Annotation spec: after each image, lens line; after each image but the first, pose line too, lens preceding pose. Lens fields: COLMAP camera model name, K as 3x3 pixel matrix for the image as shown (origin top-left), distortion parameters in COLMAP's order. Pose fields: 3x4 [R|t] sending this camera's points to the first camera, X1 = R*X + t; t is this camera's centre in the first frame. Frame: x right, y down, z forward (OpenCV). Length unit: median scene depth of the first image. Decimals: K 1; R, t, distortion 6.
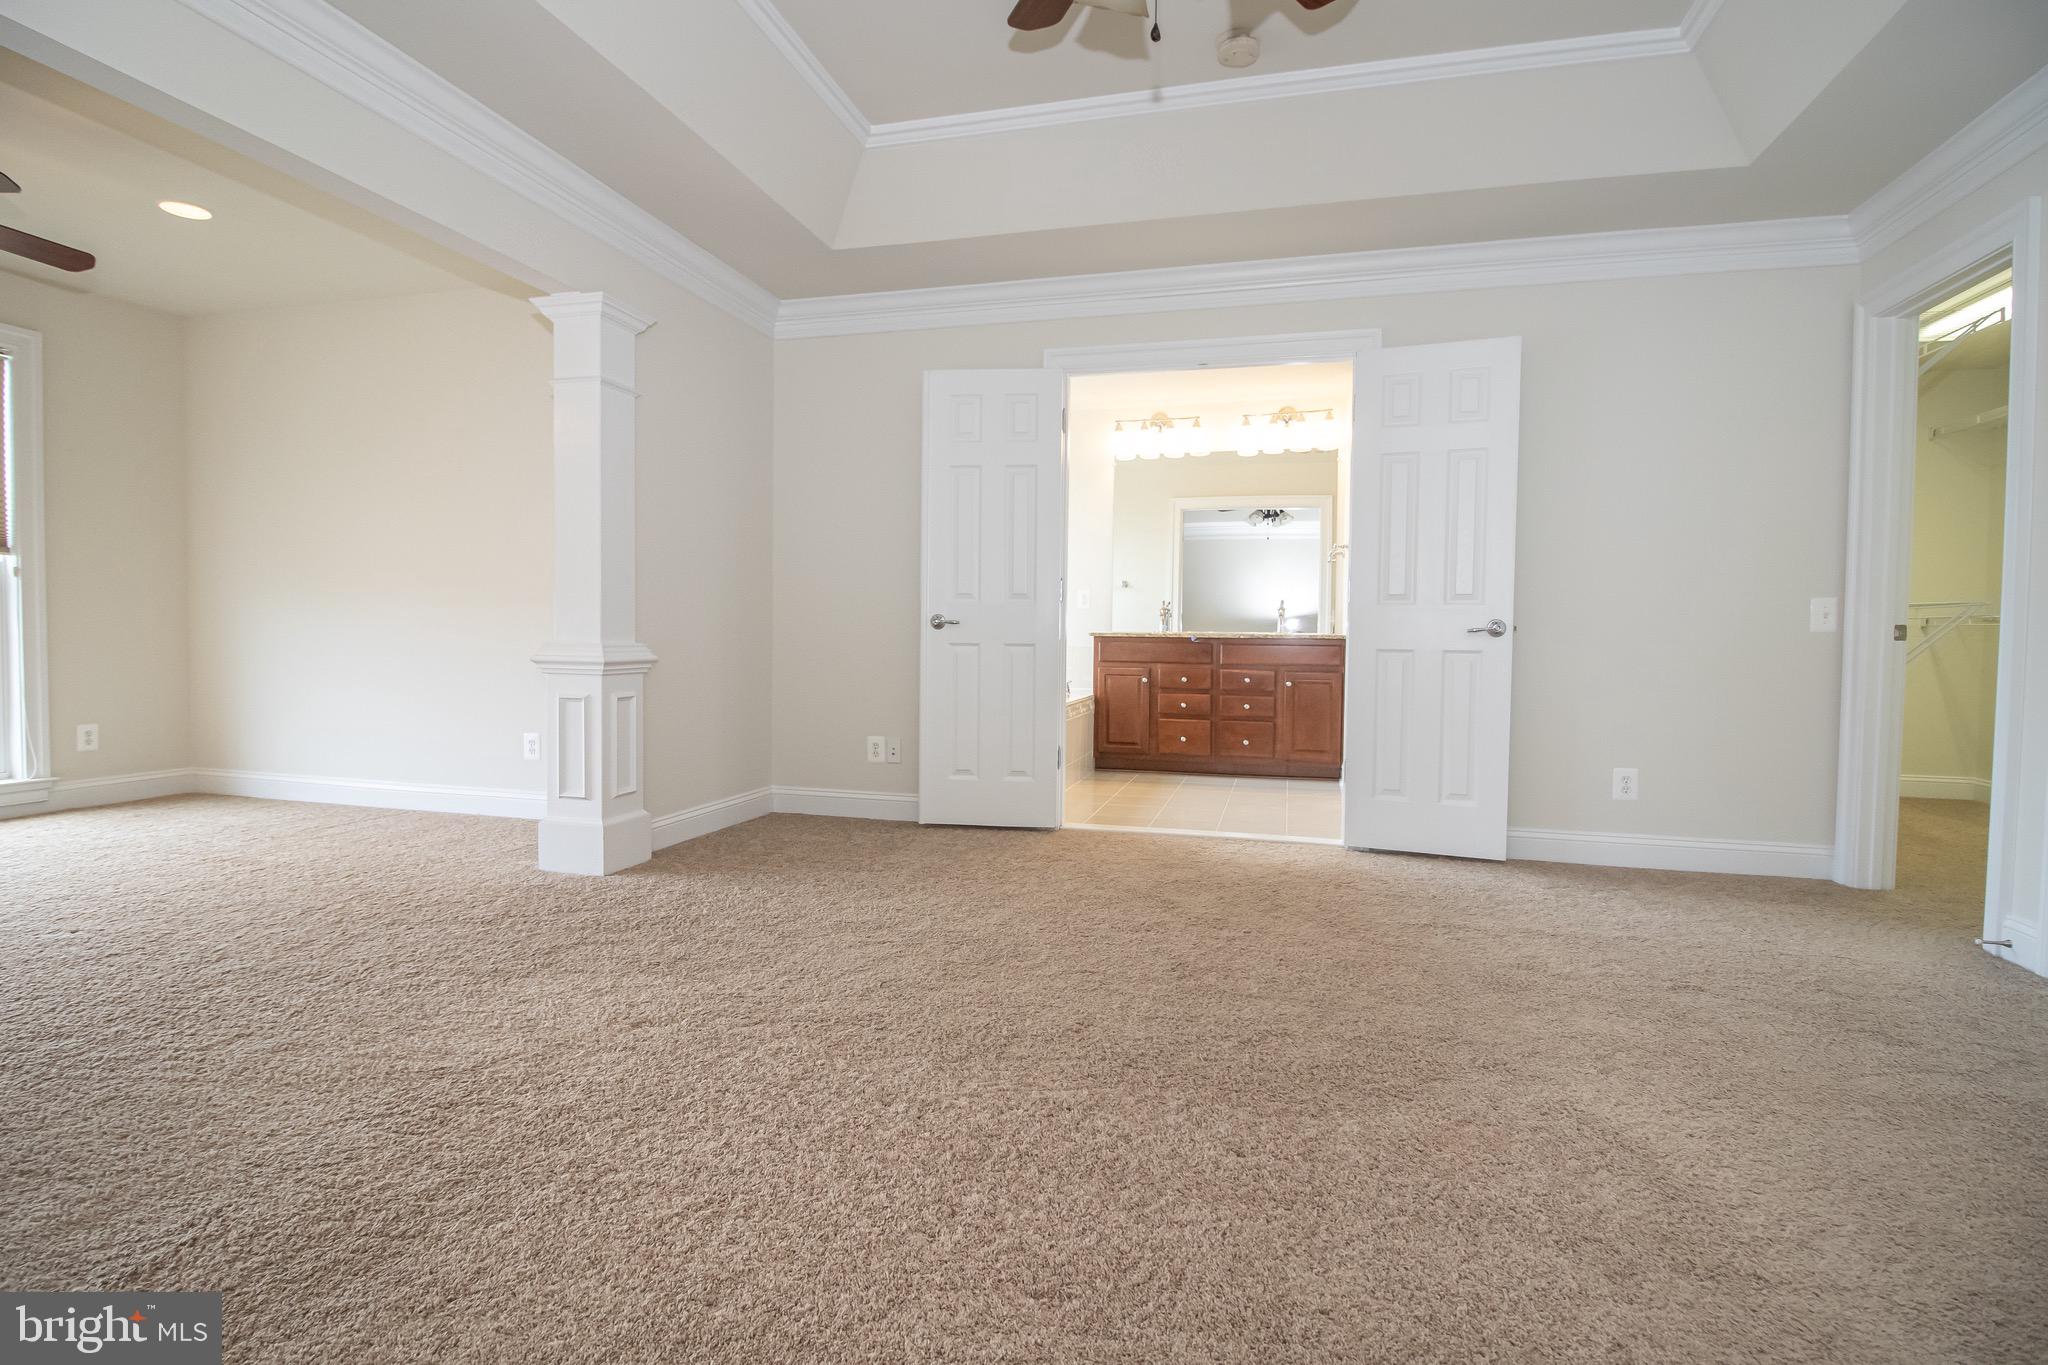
lens RADIAL K [[989.5, 0, 1024.1], [0, 989.5, 669.7], [0, 0, 1]] dist [0.002135, -0.016310]
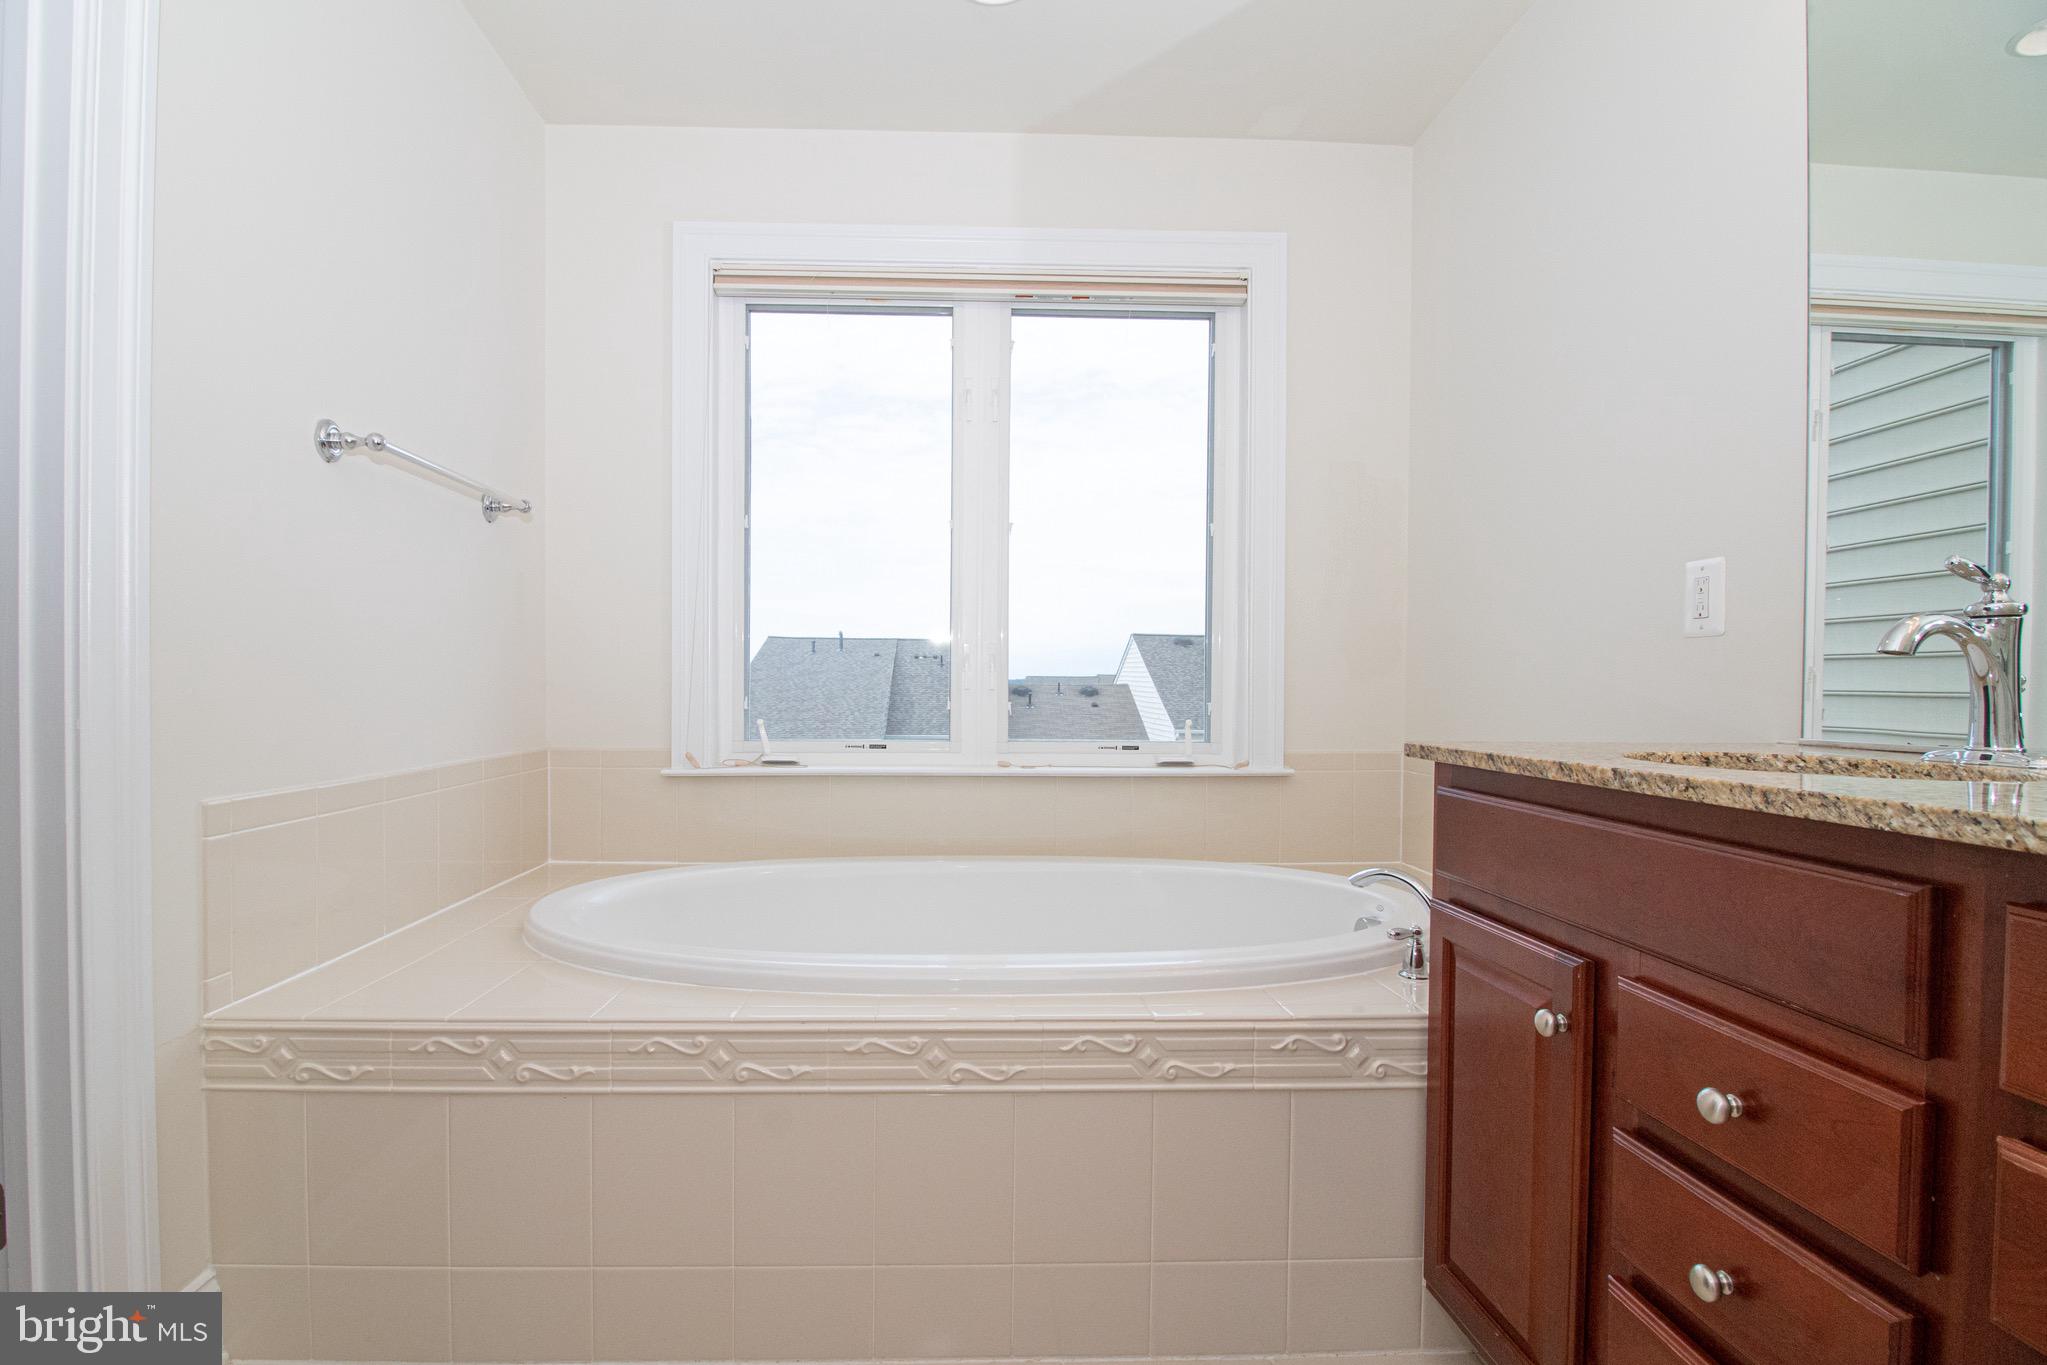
lens RADIAL K [[972.3, 0, 979.8], [0, 972.3, 700.9], [0, 0, 1]] dist [0.003743, -0.014852]
pose [[0.331756, 0.000667, -0.943365, 0.258331], [-0.037304, 0.999227, -0.012412, -0.042103], [0.942627, 0.039309, 0.331524, 0.855248]]
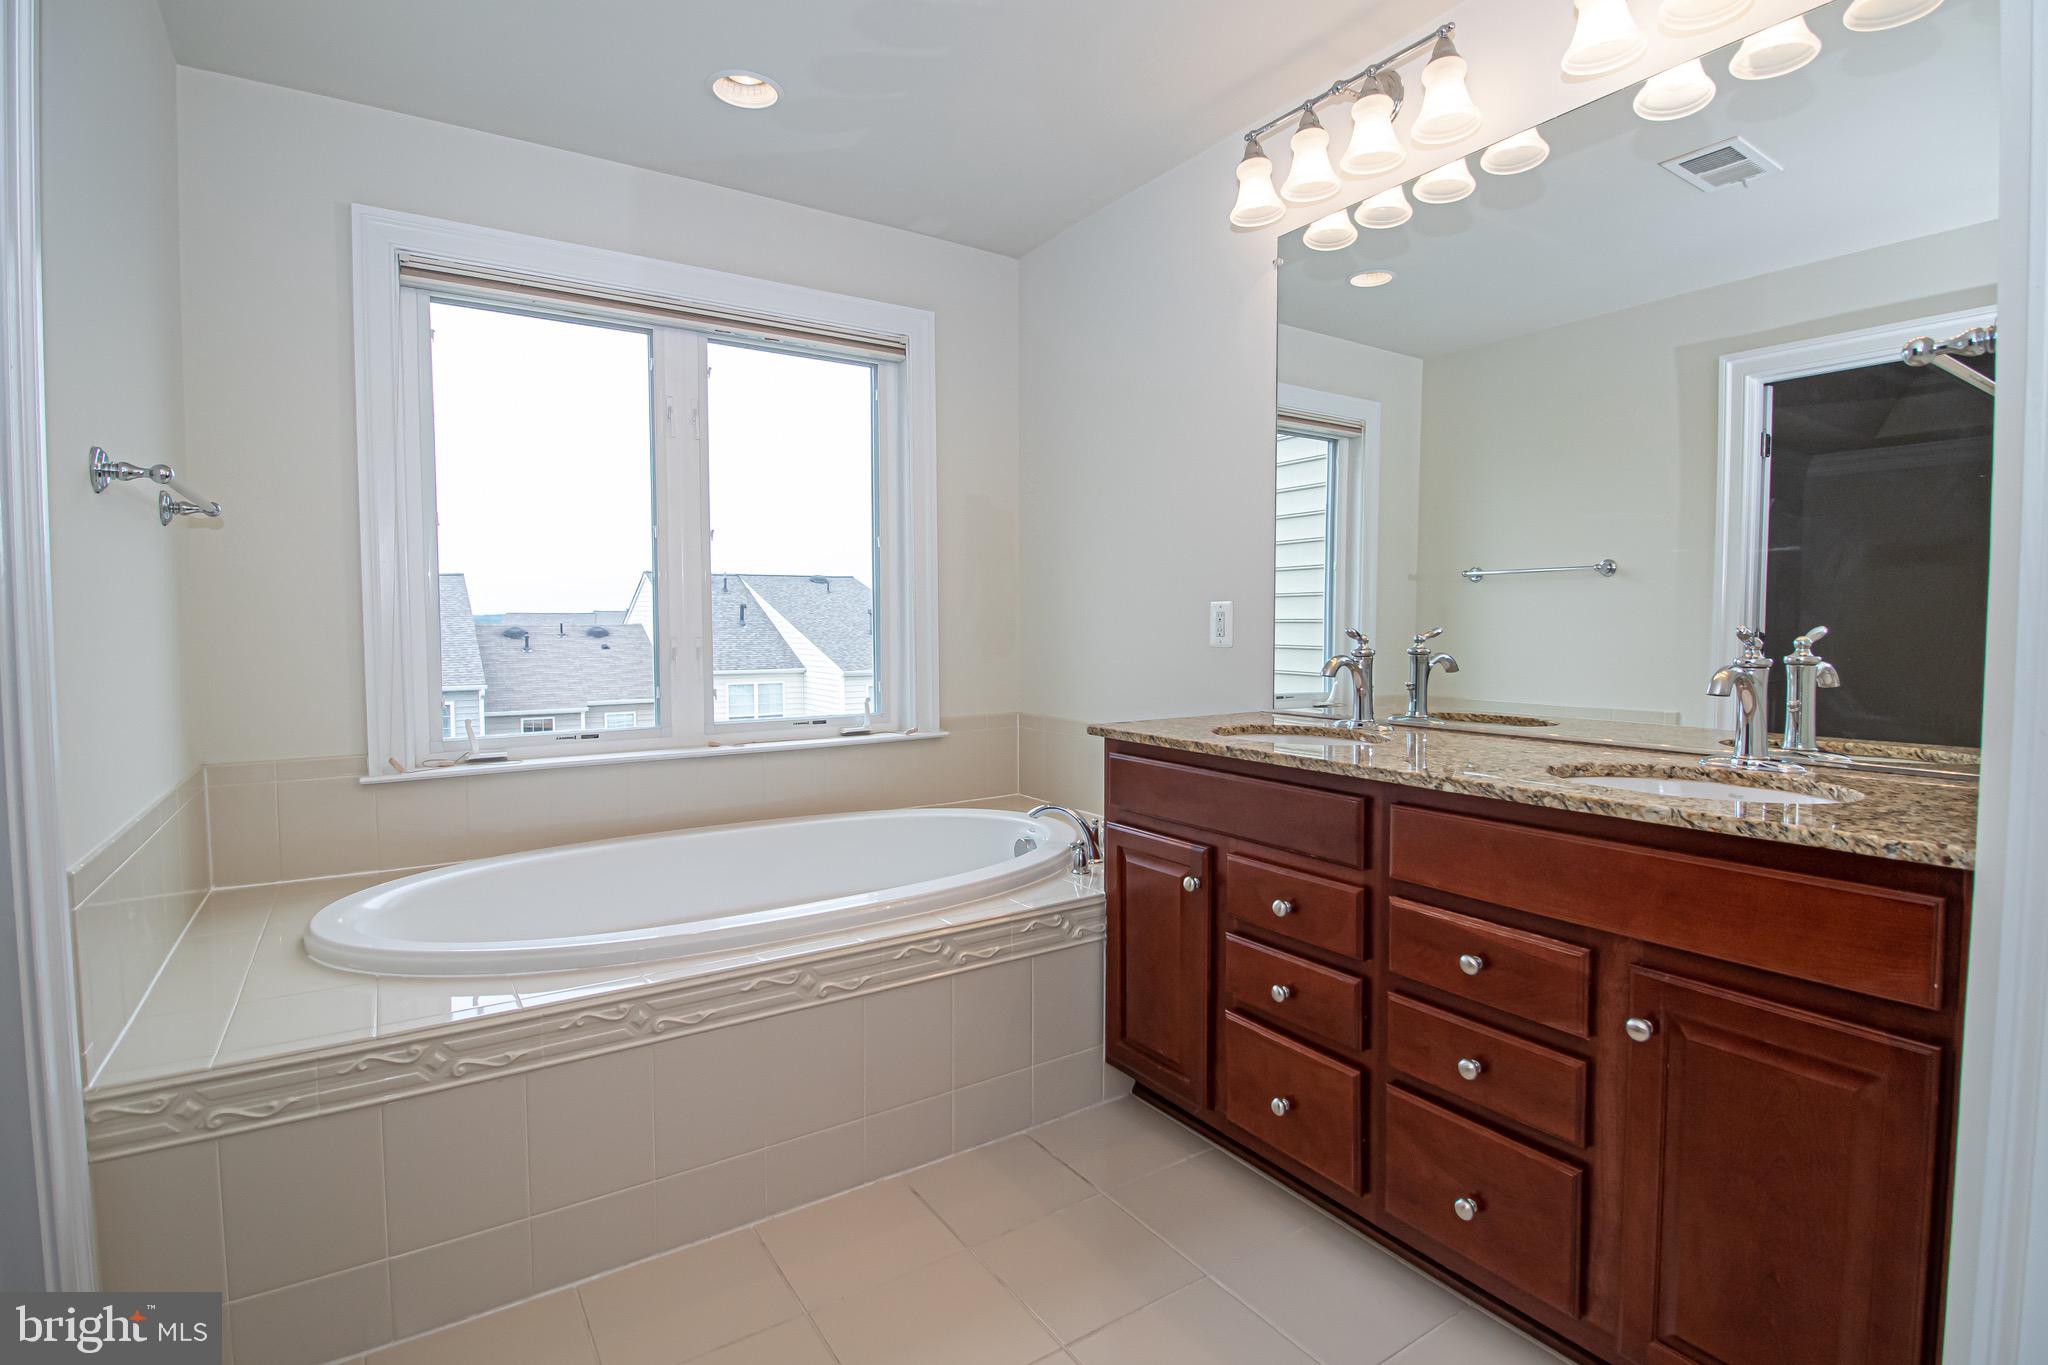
lens RADIAL K [[989.5, 0, 1024.1], [0, 989.5, 669.7], [0, 0, 1]] dist [0.002135, -0.016310]
pose [[0.774711, 0.013970, -0.632161, 0.289721], [-0.006921, 0.999883, 0.013615, -0.064869], [0.632278, -0.006172, 0.774717, 0.724621]]
